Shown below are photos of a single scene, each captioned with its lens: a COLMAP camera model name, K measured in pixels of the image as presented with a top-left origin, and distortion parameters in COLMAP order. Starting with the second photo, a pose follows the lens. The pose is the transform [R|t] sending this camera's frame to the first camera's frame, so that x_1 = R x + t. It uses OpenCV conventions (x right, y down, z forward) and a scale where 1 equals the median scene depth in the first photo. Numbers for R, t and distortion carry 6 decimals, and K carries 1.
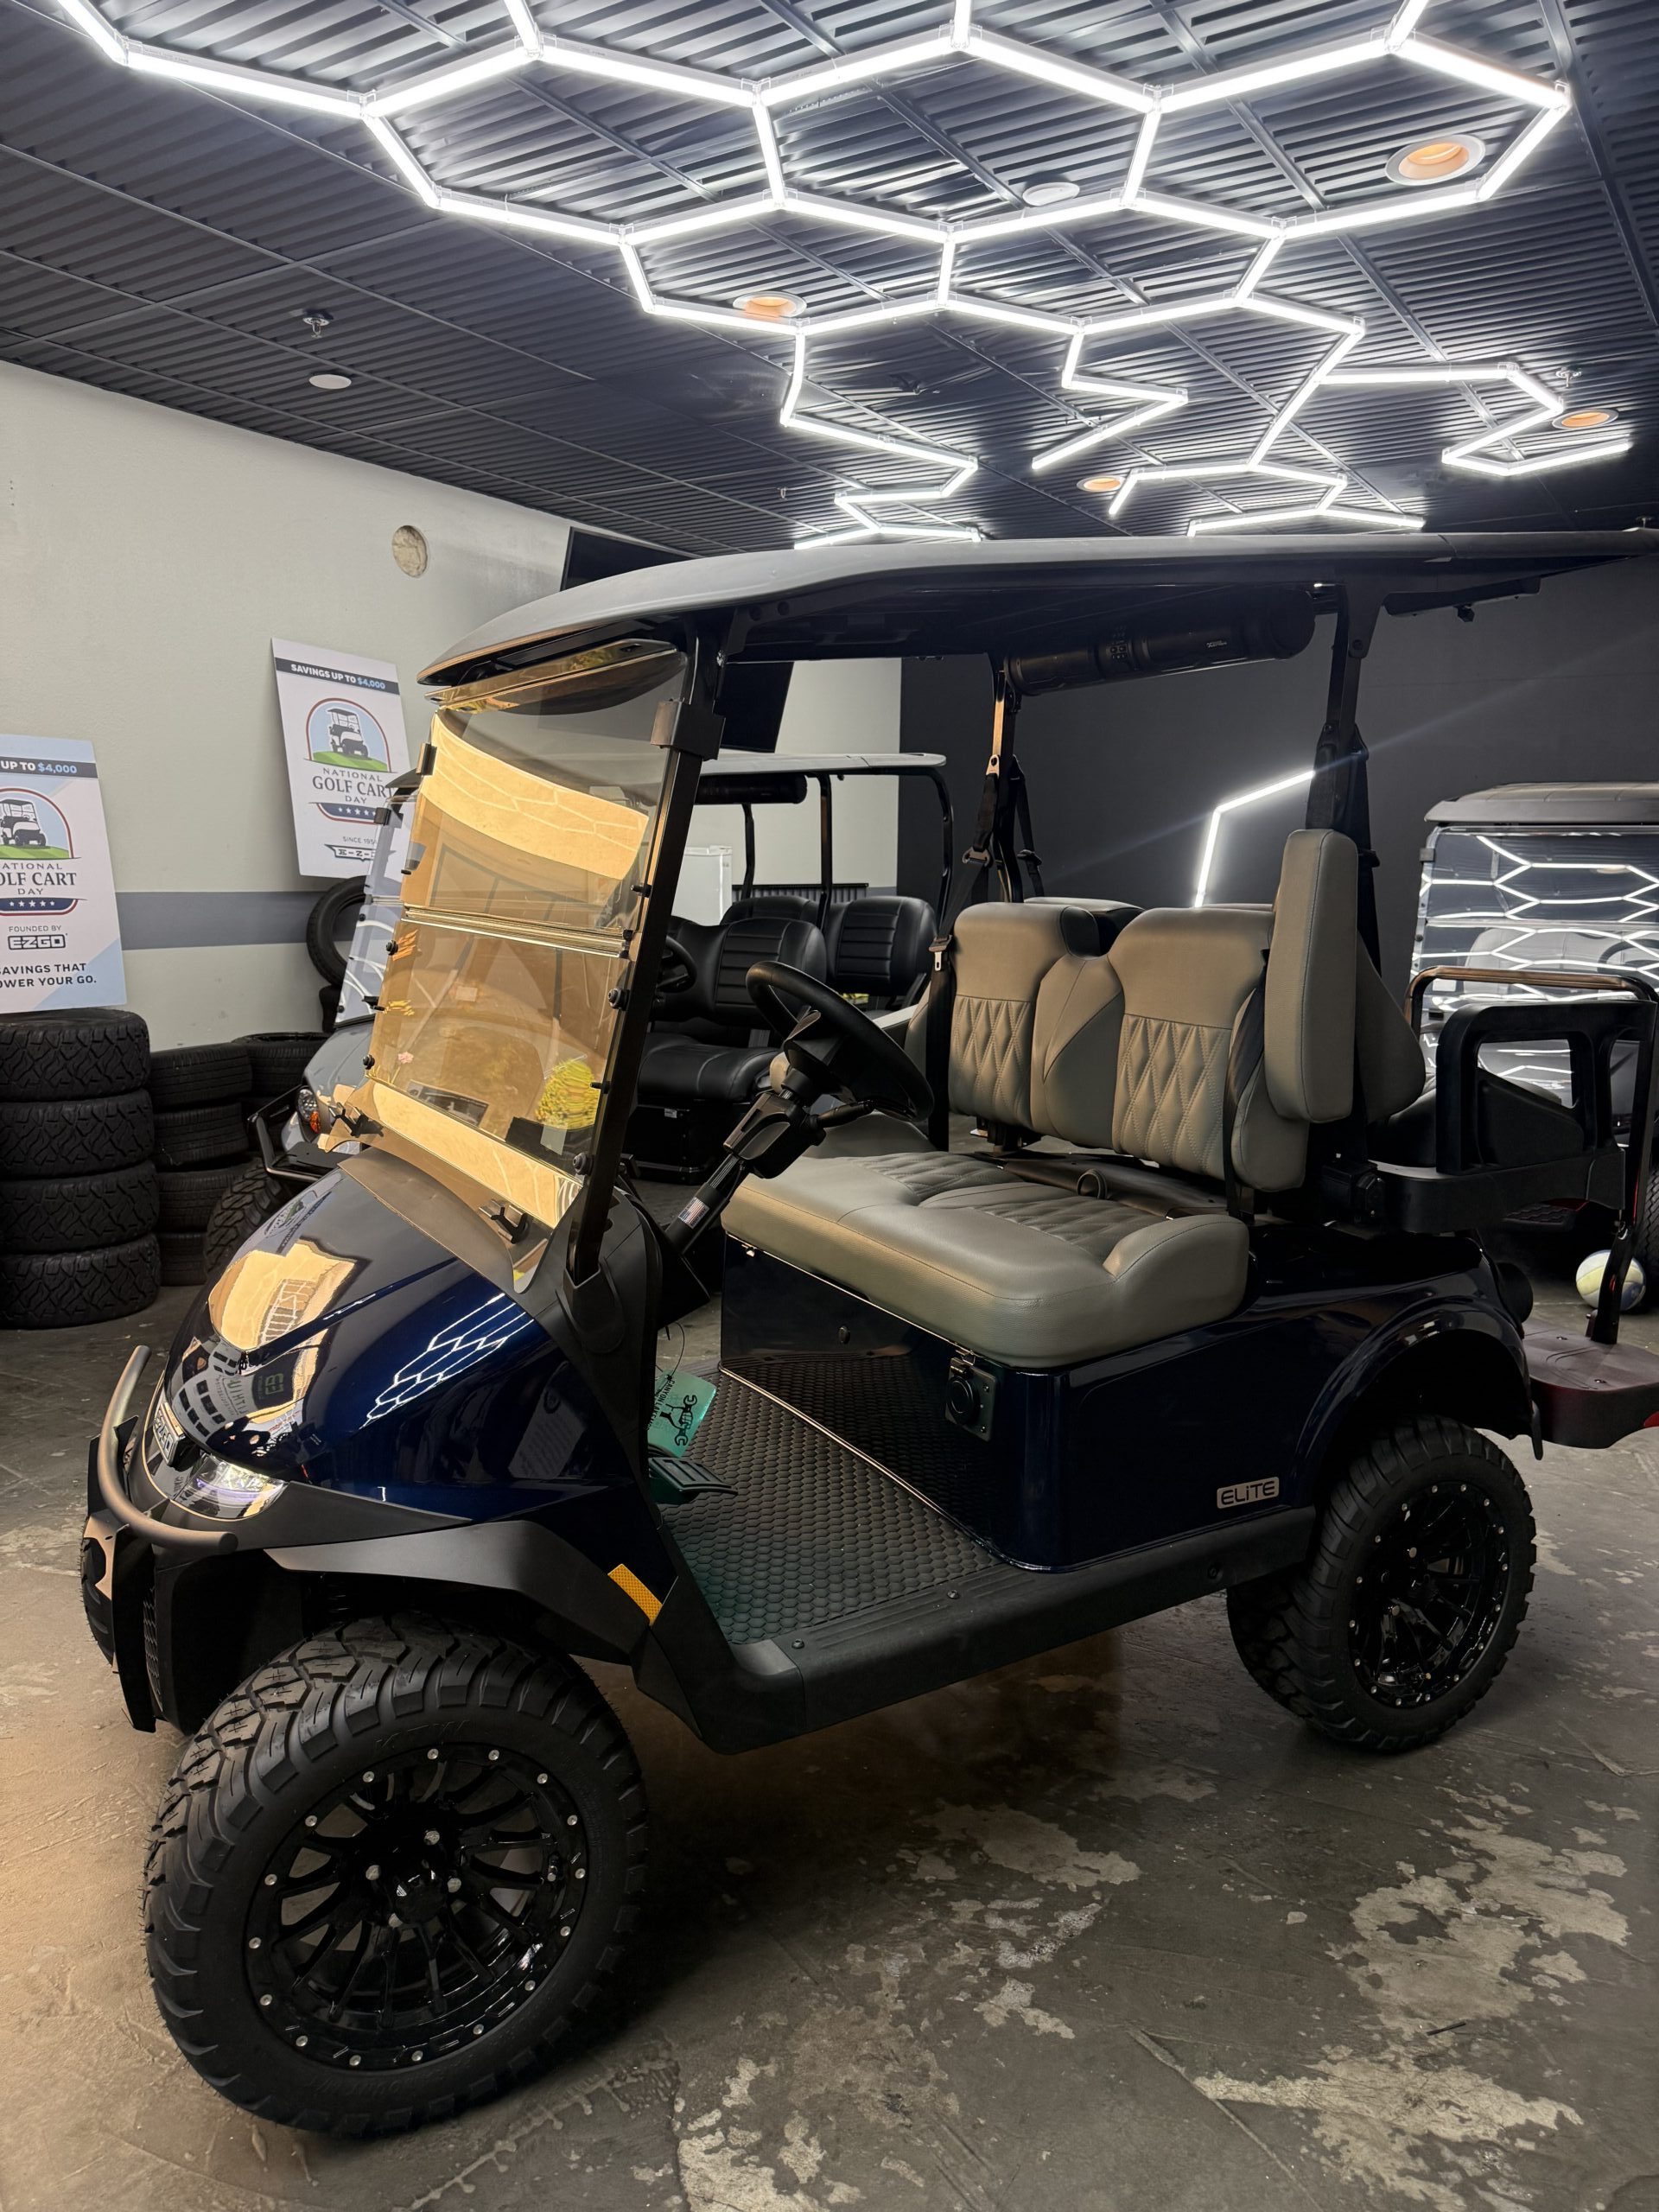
lens RADIAL K [[1588.3, 0, 822.8], [0, 1588.3, 1155.5], [0, 0, 1]] dist [0.082068, -0.082672]
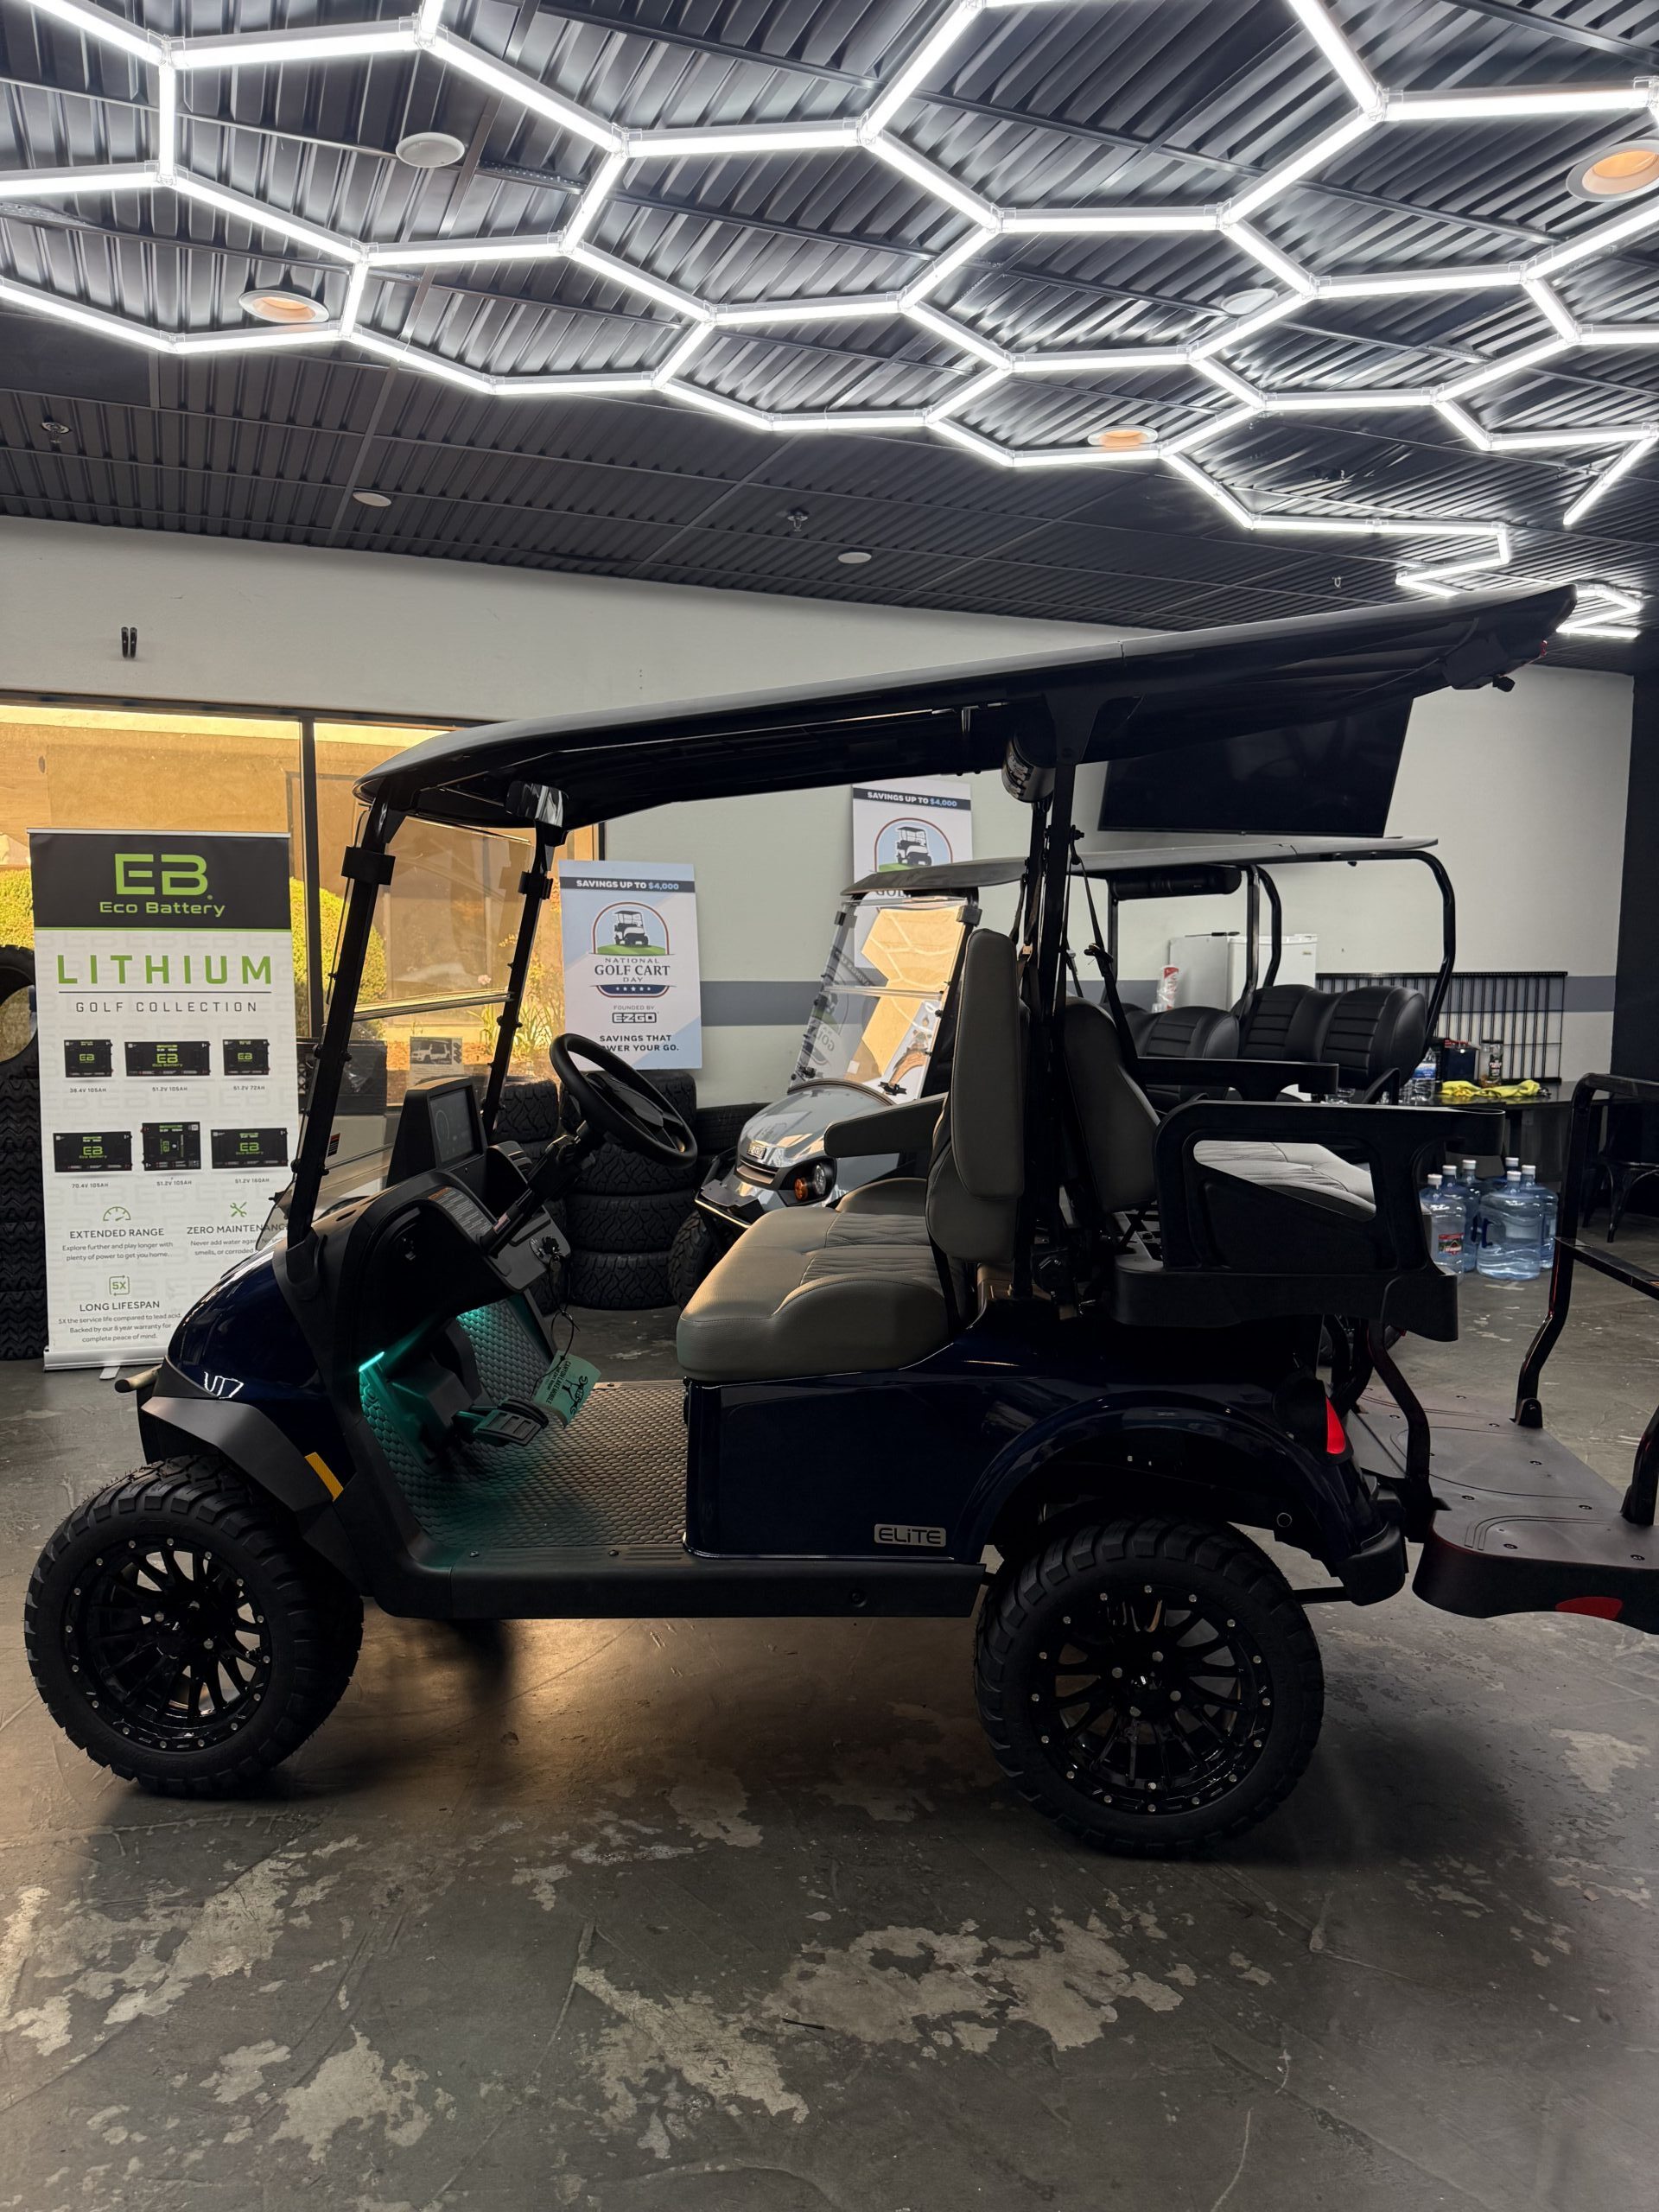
lens RADIAL K [[1601.0, 0, 826.0], [0, 1601.0, 1182.4], [0, 0, 1]] dist [0.132578, -0.219223]
pose [[0.805900, 0.081195, -0.586458, 0.682741], [-0.104728, 0.994481, -0.006229, -0.010909], [0.582716, 0.066439, 0.809956, 0.059572]]
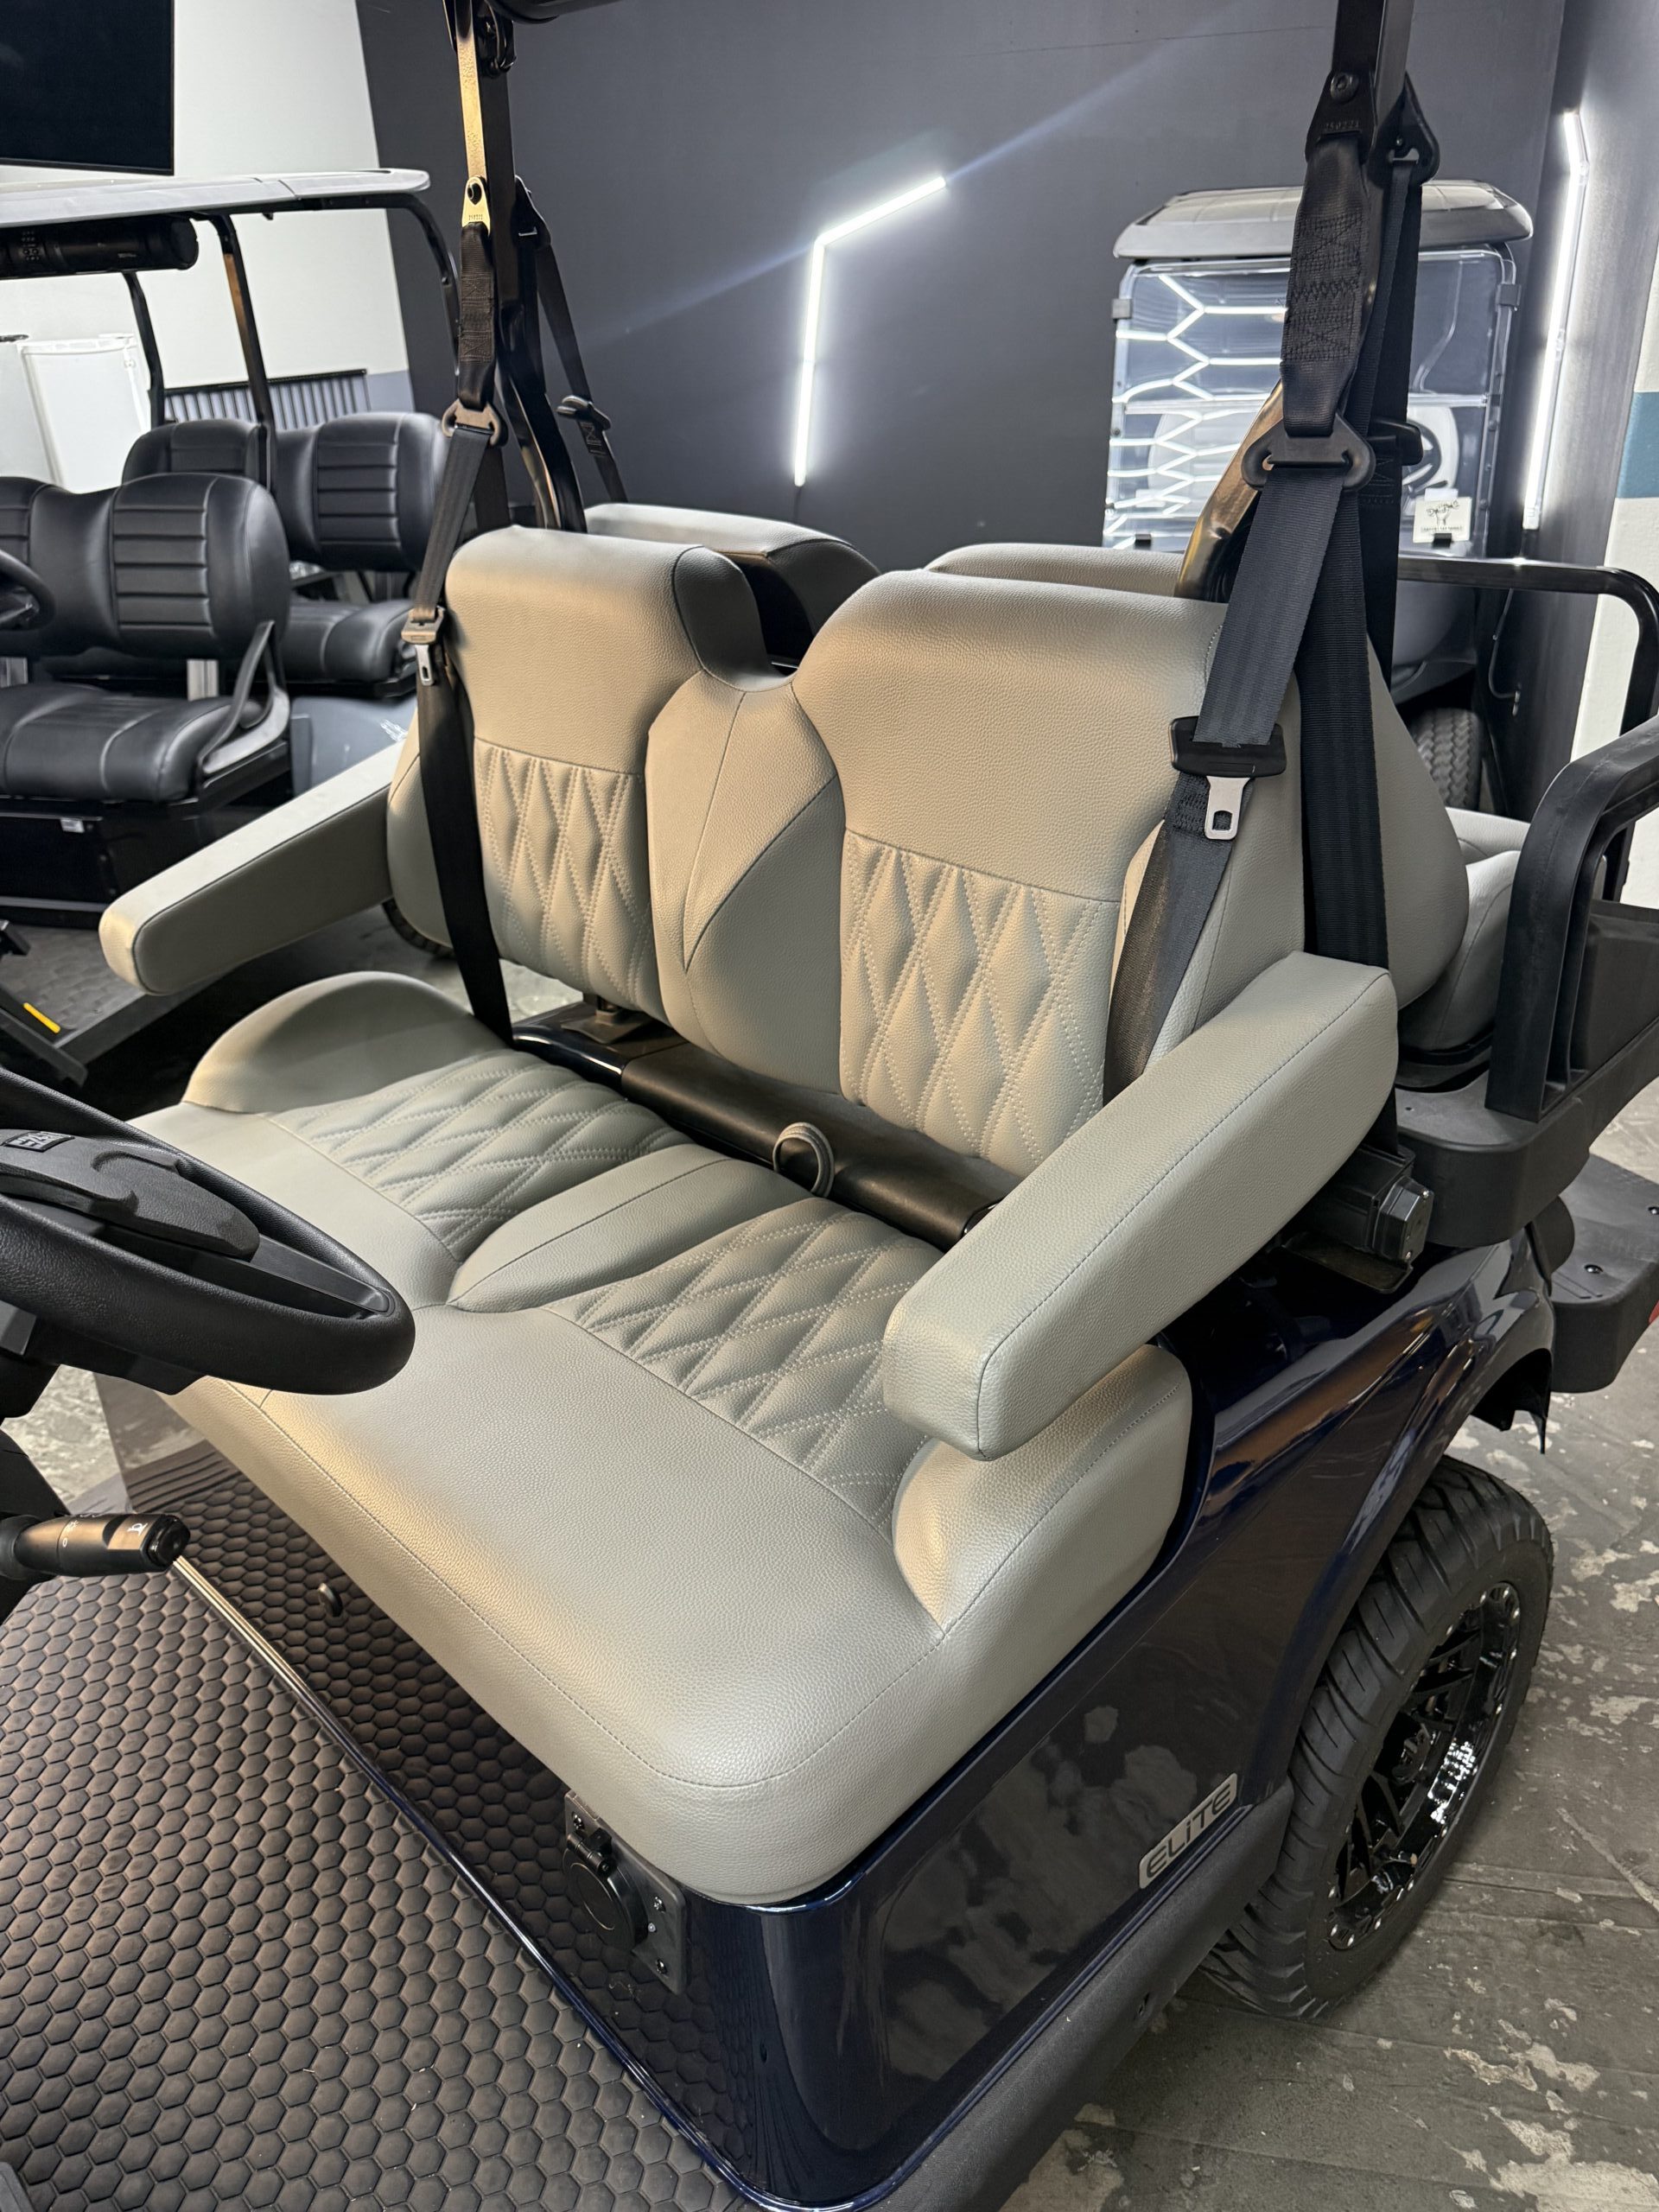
lens RADIAL K [[1545.8, 0, 829.5], [0, 1545.8, 1106.0], [0, 0, 1]] dist [0.063195, -0.081554]
pose [[0.963287, -0.161224, 0.214674, 0.071030], [0.091192, 0.948557, 0.303188, -0.134802], [-0.252512, -0.272481, 0.928435, 0.522532]]
